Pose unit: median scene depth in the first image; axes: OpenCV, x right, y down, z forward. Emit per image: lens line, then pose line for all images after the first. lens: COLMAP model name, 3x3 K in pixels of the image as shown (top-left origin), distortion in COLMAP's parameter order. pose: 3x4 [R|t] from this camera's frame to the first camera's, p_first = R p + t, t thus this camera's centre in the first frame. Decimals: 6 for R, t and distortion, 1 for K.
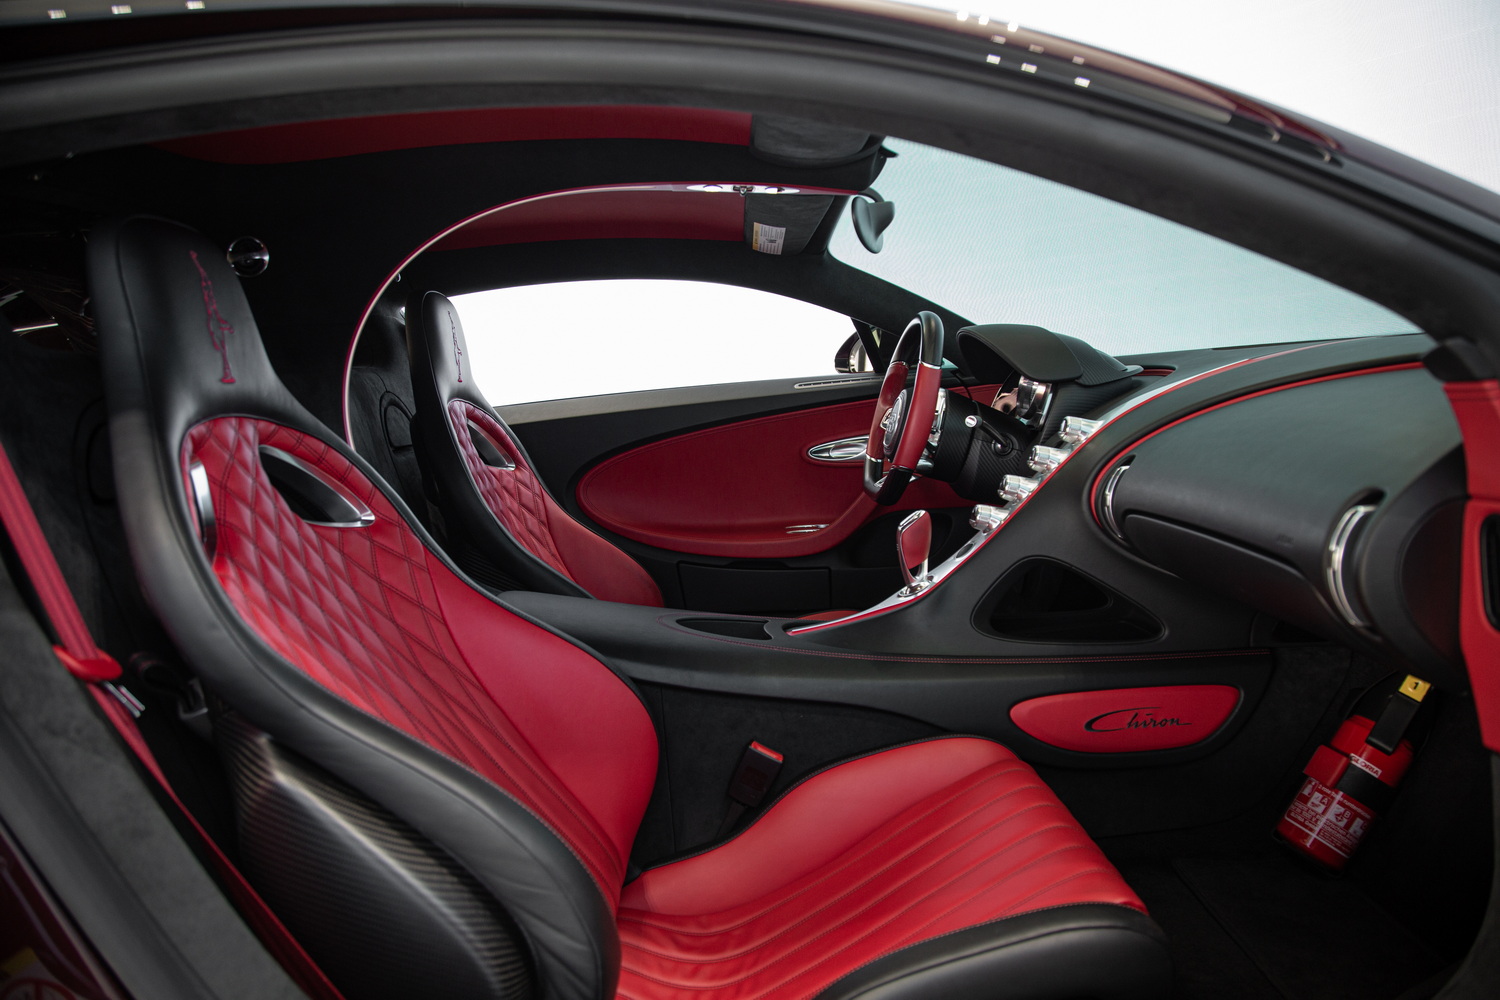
lens RADIAL K [[1001.0, 0, 751.3], [0, 1001.0, 492.6], [0, 0, 1]] dist [-0.094933, 0.015641]
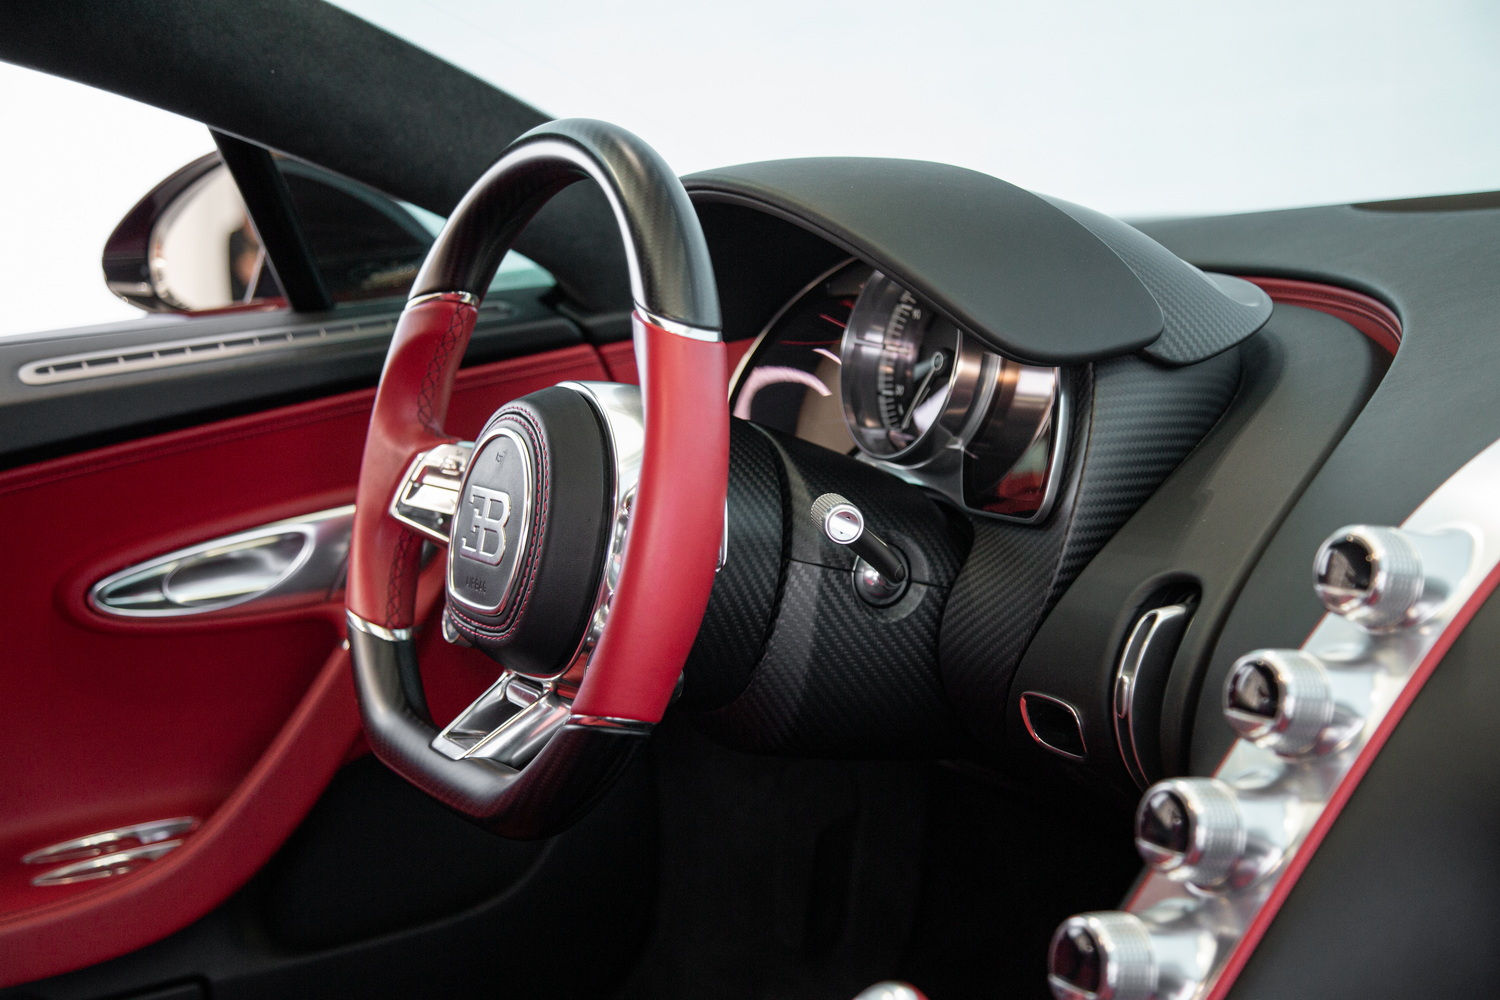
lens RADIAL K [[2052.9, 0, 751.8], [0, 2052.9, 511.3], [0, 0, 1]] dist [0.138904, 0.000000]
pose [[0.886030, -0.099485, 0.452829, -0.056649], [0.087799, 0.995038, 0.046814, -0.098243], [-0.455239, -0.001721, 0.890368, 0.475173]]
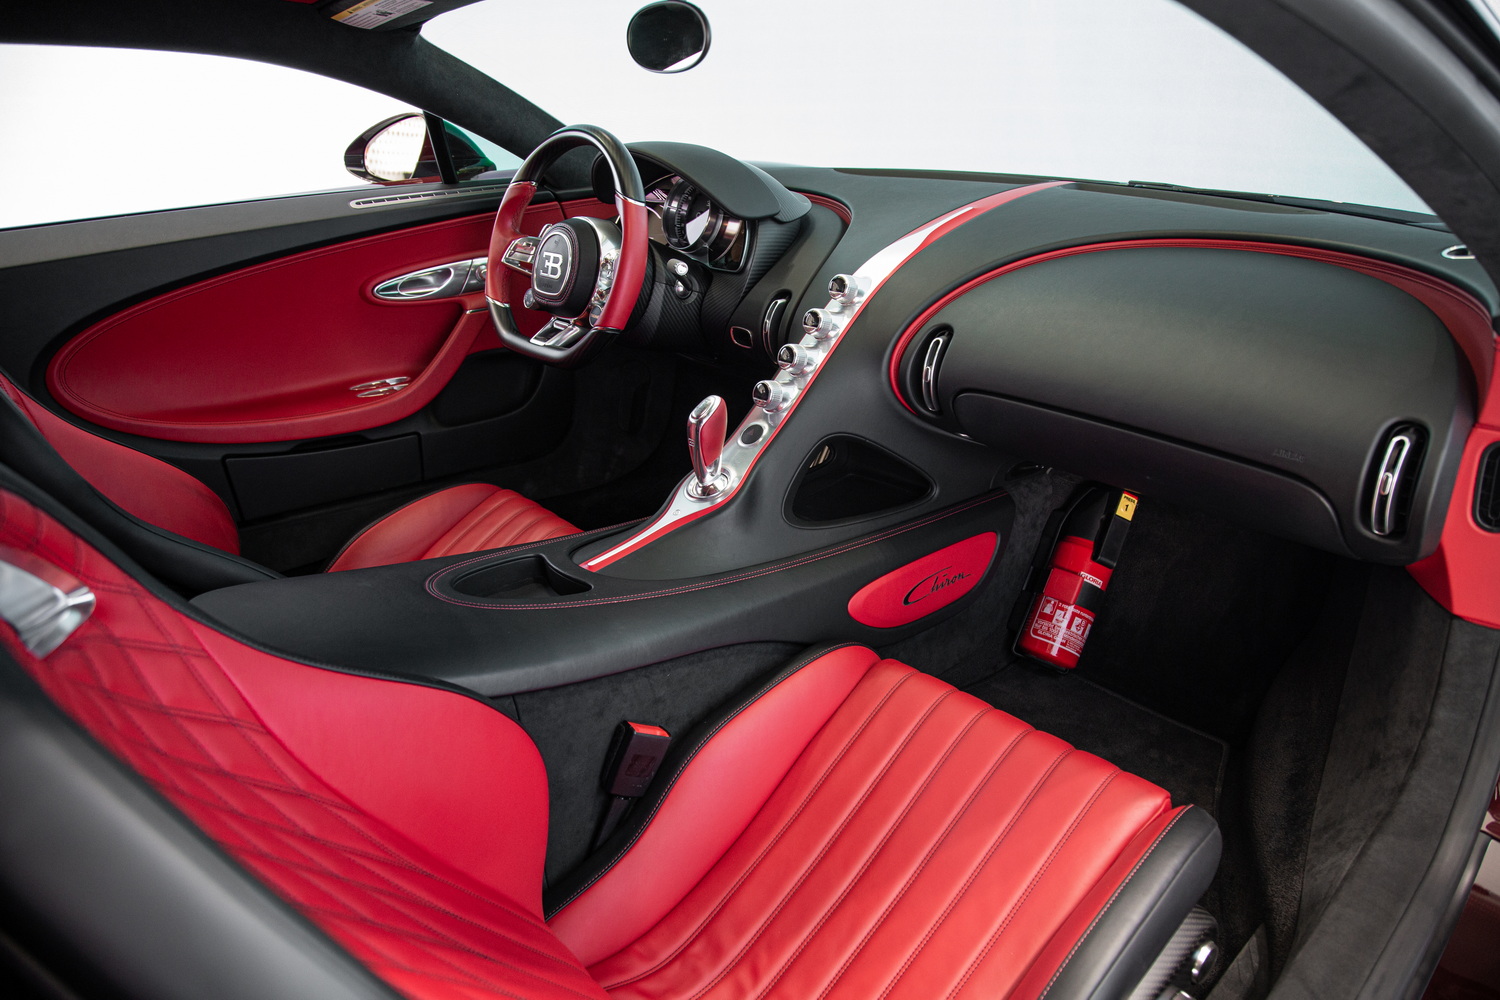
lens RADIAL K [[1001.0, 0, 743.9], [0, 1001.0, 512.2], [0, 0, 1]] dist [-0.094933, 0.015641]
pose [[0.768538, -0.201553, 0.607228, -0.282747], [0.031672, 0.959905, 0.278530, -0.101306], [-0.639020, -0.194829, 0.744107, 0.271644]]
